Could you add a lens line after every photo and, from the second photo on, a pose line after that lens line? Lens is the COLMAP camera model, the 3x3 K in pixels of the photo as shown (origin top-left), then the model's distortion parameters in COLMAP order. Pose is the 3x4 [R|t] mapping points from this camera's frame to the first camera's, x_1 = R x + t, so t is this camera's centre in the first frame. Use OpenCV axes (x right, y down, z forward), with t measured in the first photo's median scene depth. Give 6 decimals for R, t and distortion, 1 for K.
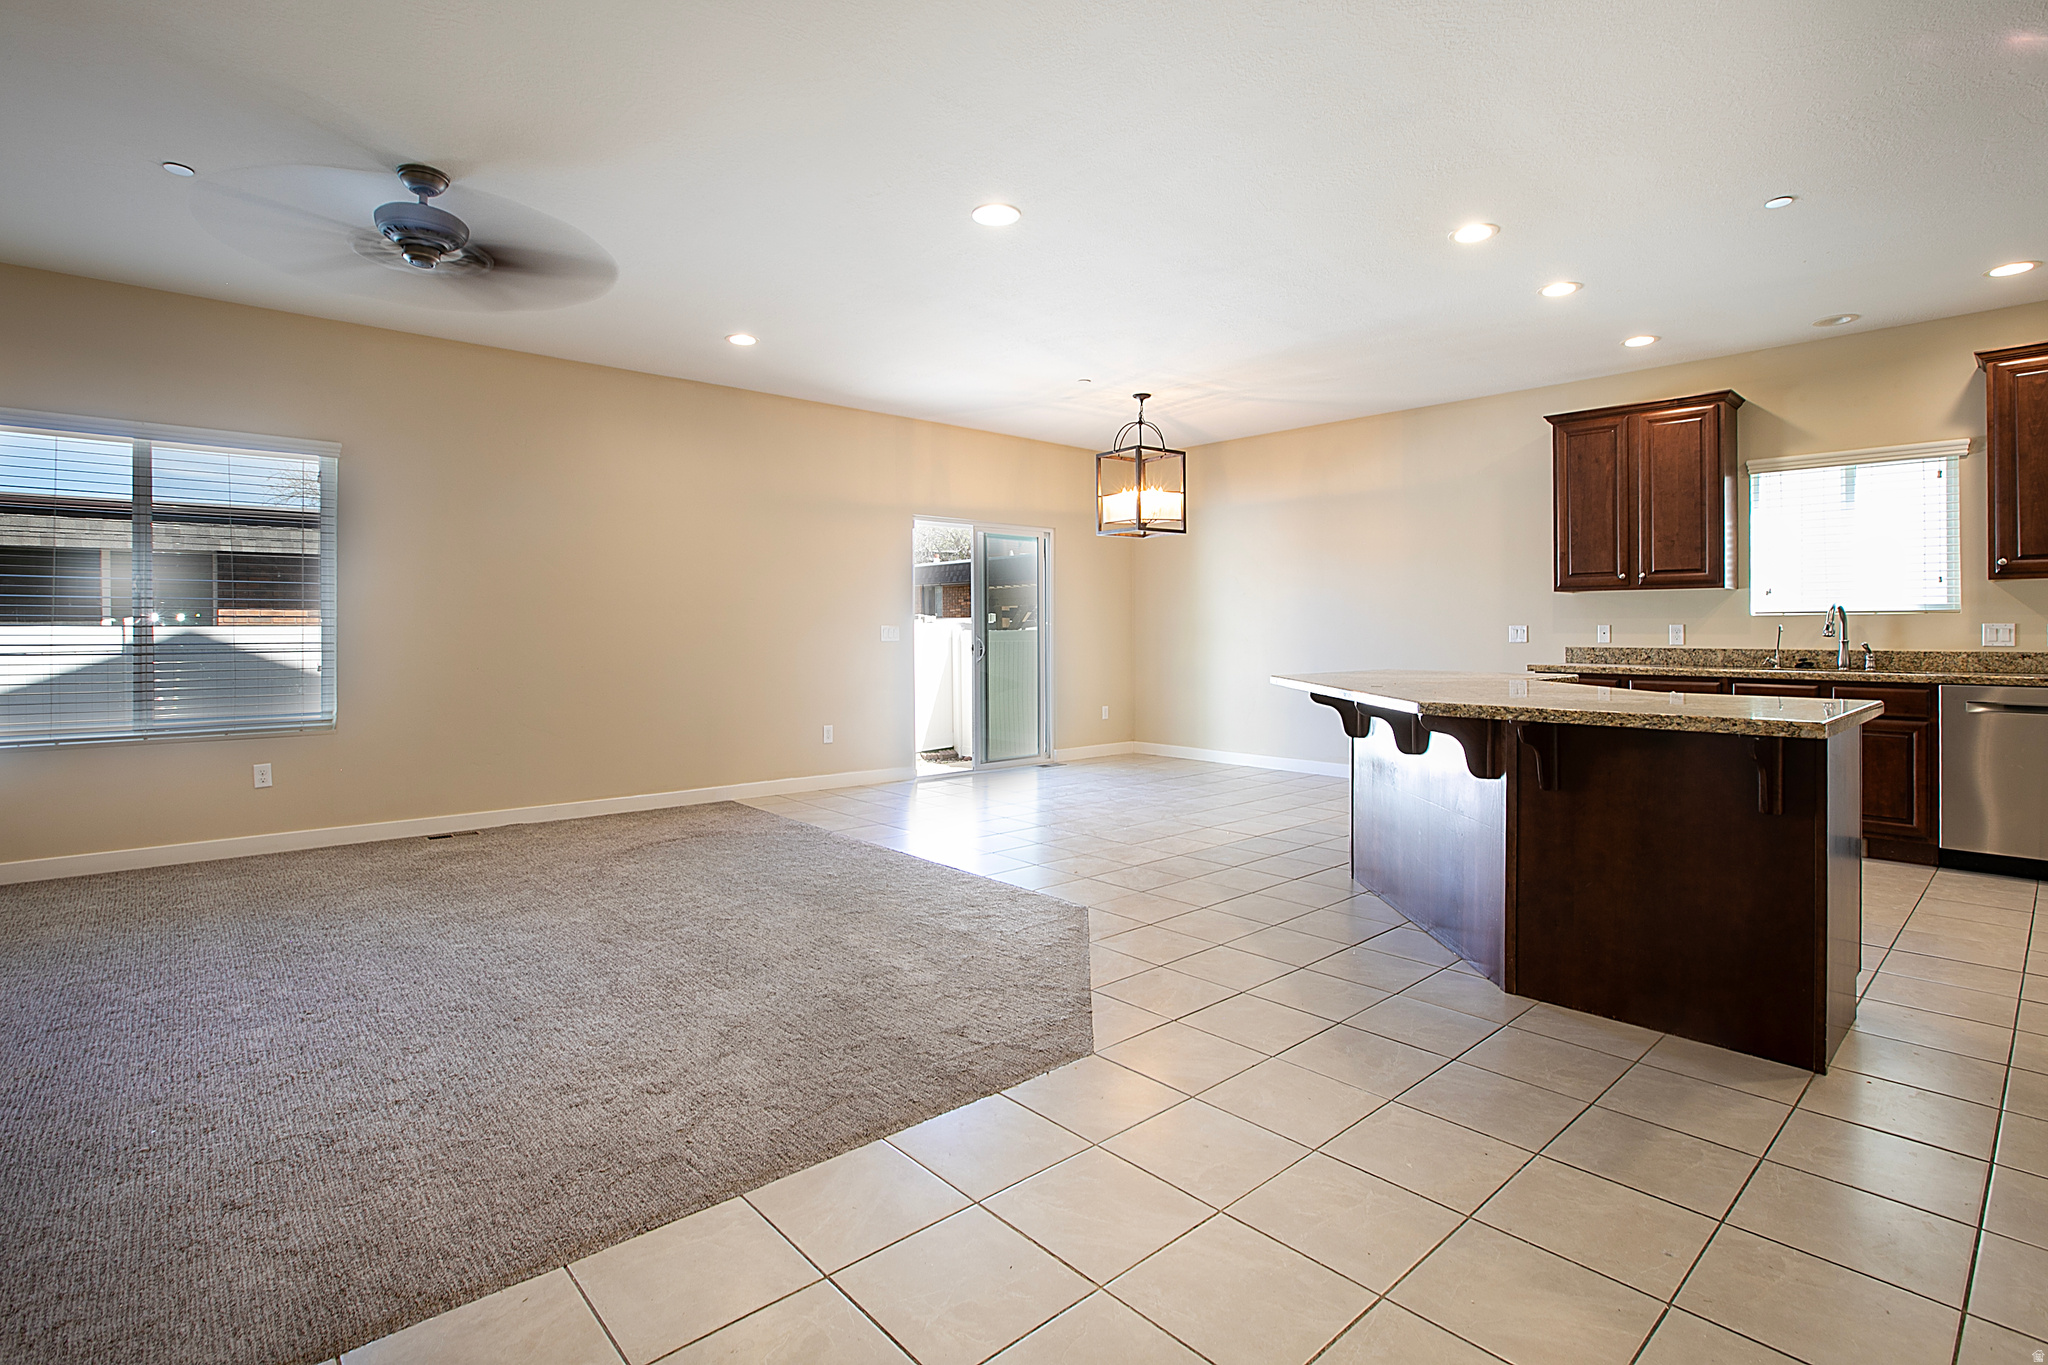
lens RADIAL K [[974.5, 0, 1035.8], [0, 974.5, 624.4], [0, 0, 1]] dist [-0.043005, 0.016503]
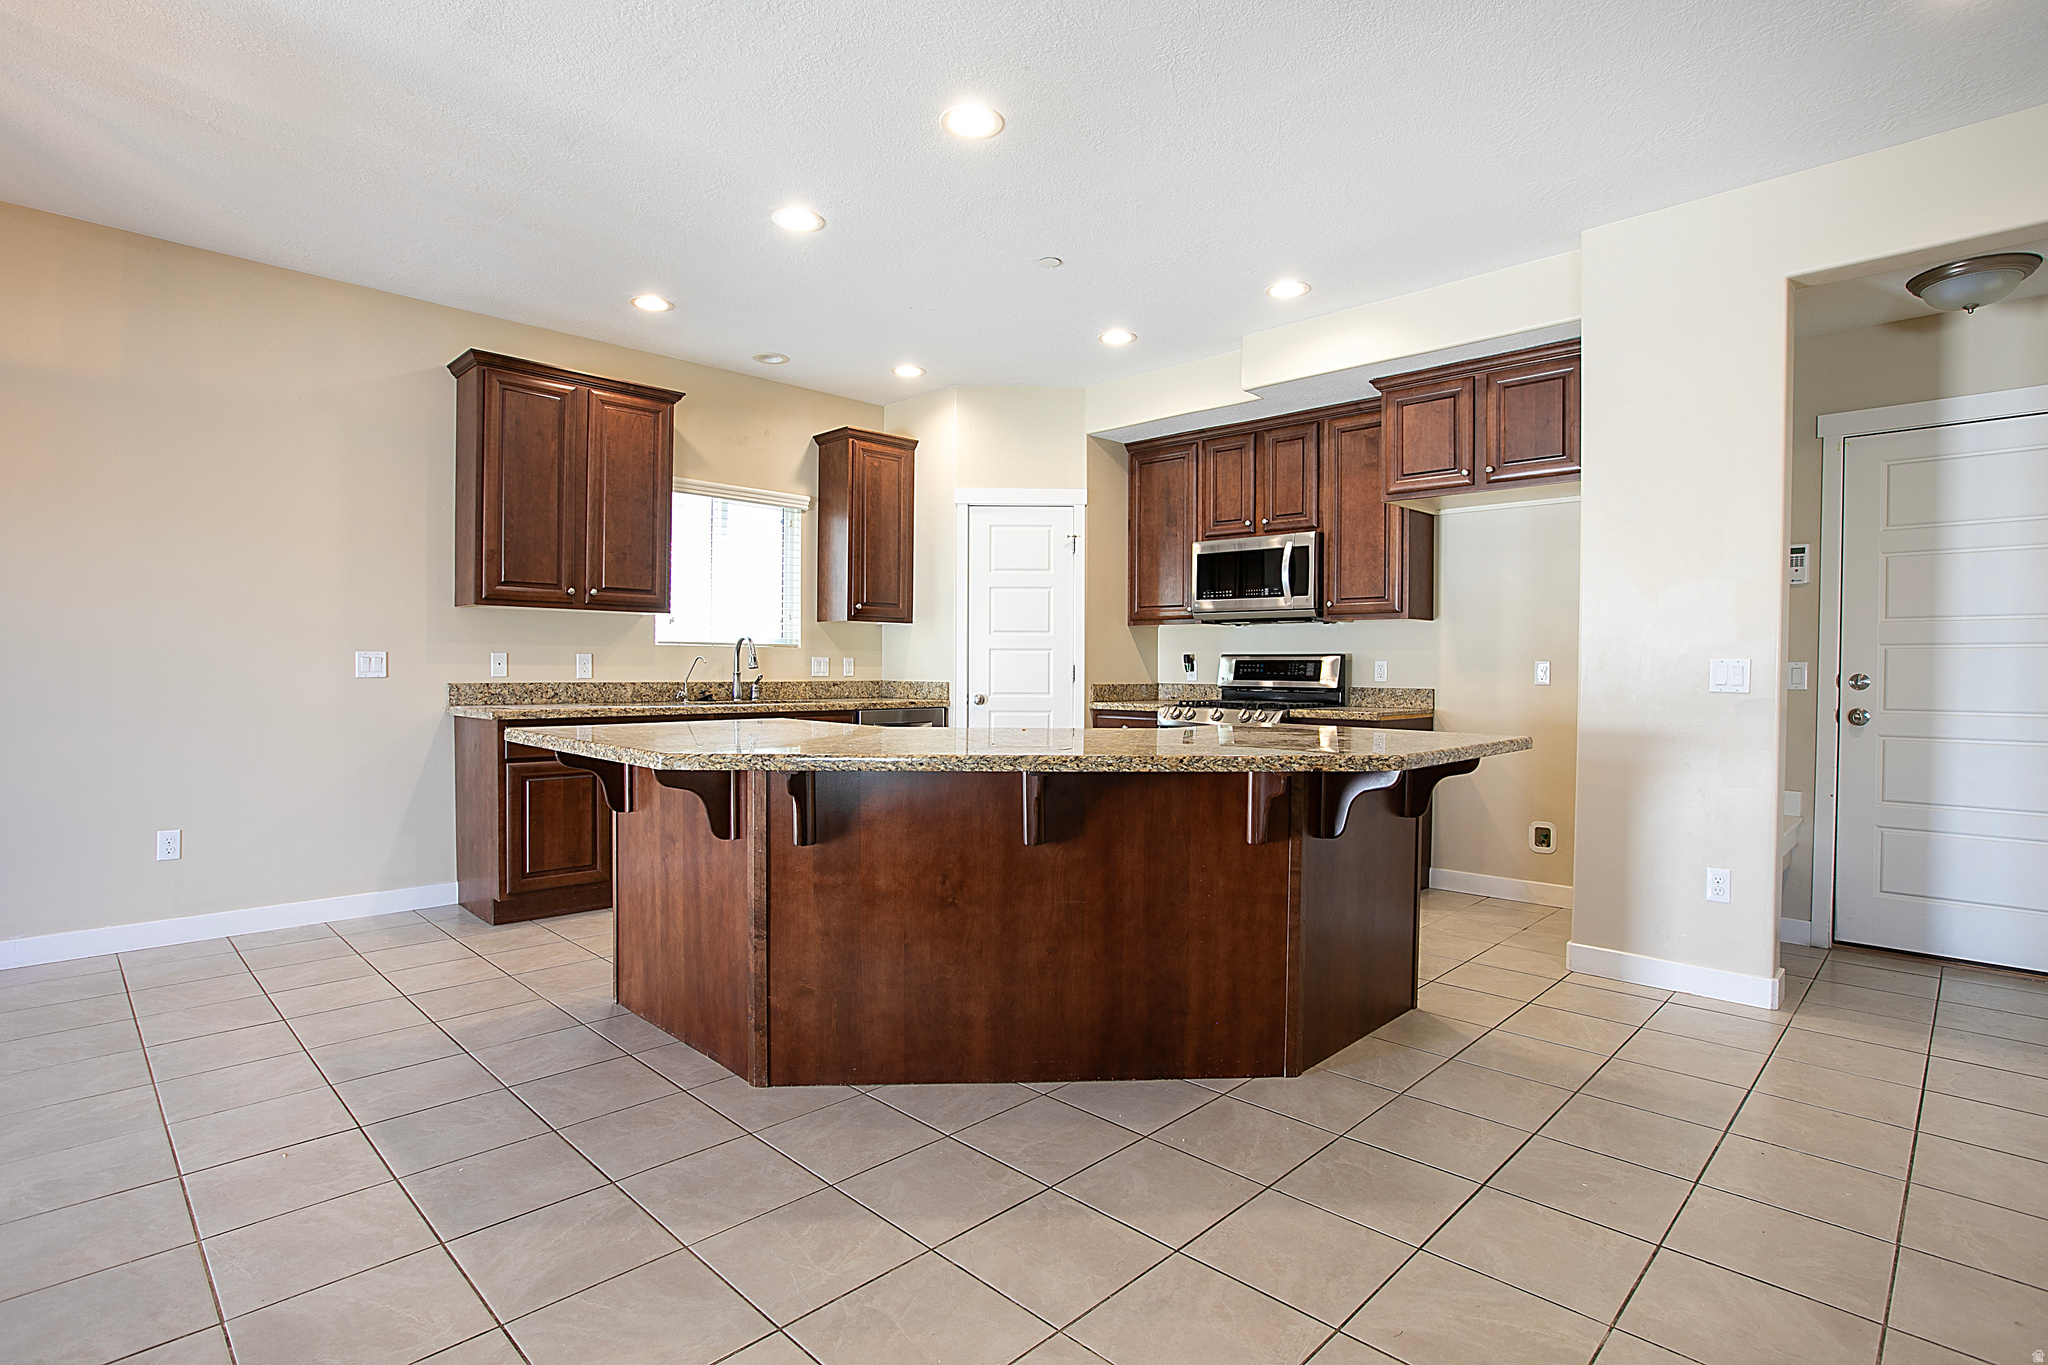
lens RADIAL K [[1003.3, 0, 1006.7], [0, 1003.3, 681.8], [0, 0, 1]] dist [-0.037826, 0.000463]
pose [[-0.045635, -0.017460, 0.998806, -0.223604], [-0.014983, 0.999747, 0.016792, 0.004668], [-0.998846, -0.014199, -0.045885, 0.724876]]
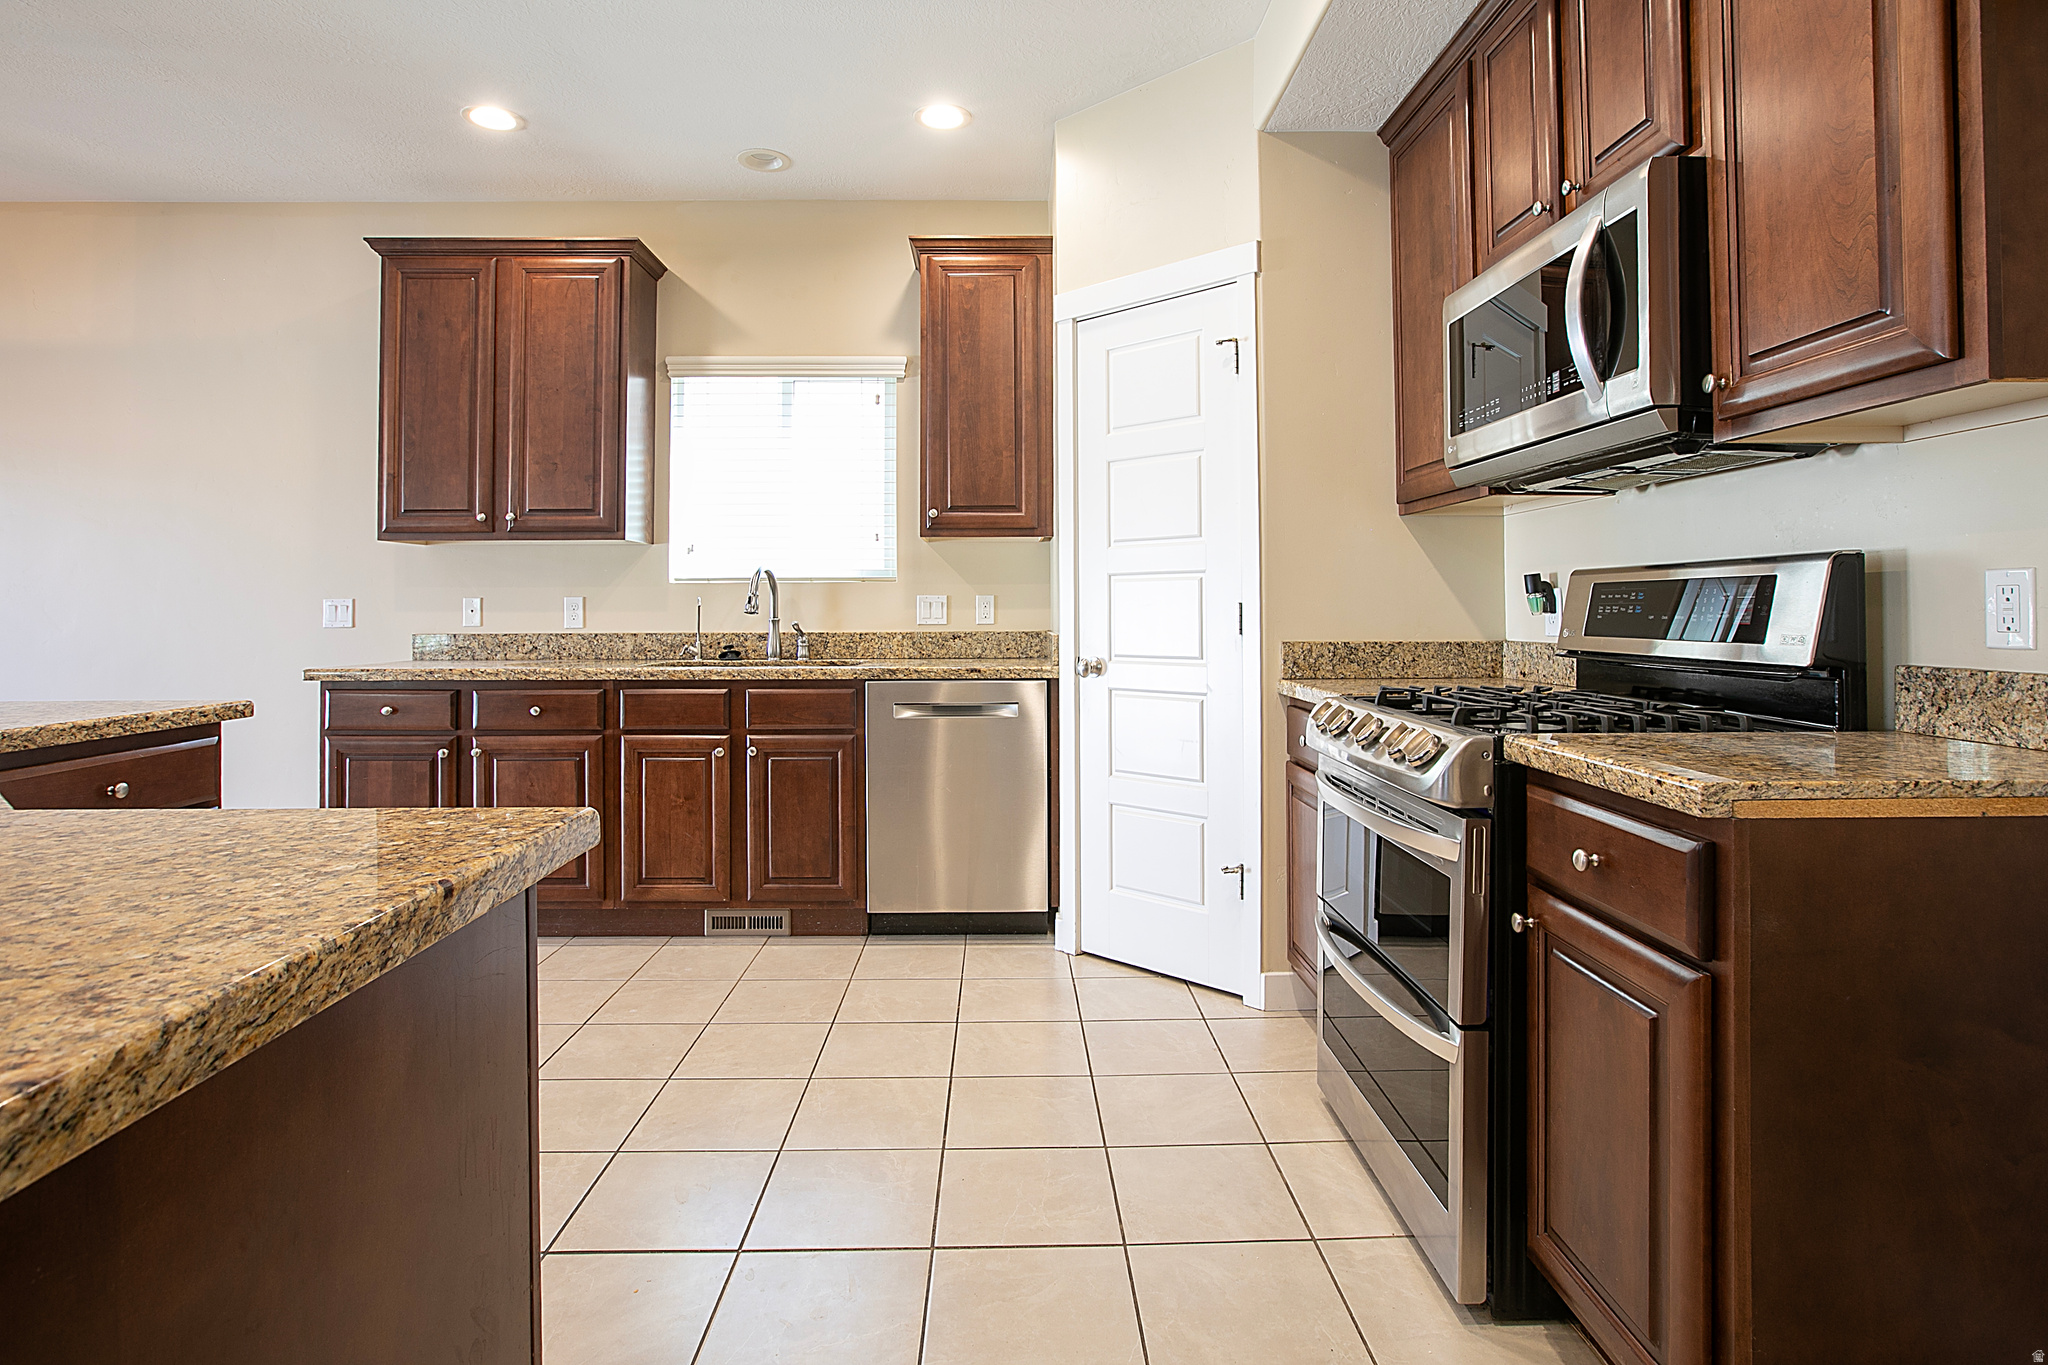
lens RADIAL K [[1041.5, 0, 1021.8], [0, 1041.5, 566.8], [0, 0, 1]] dist [-0.038894, 0.018592]
pose [[0.662777, 0.023580, 0.748446, 0.369546], [0.000678, 0.999485, -0.032089, 0.002725], [-0.748817, 0.021776, 0.662419, 0.329653]]
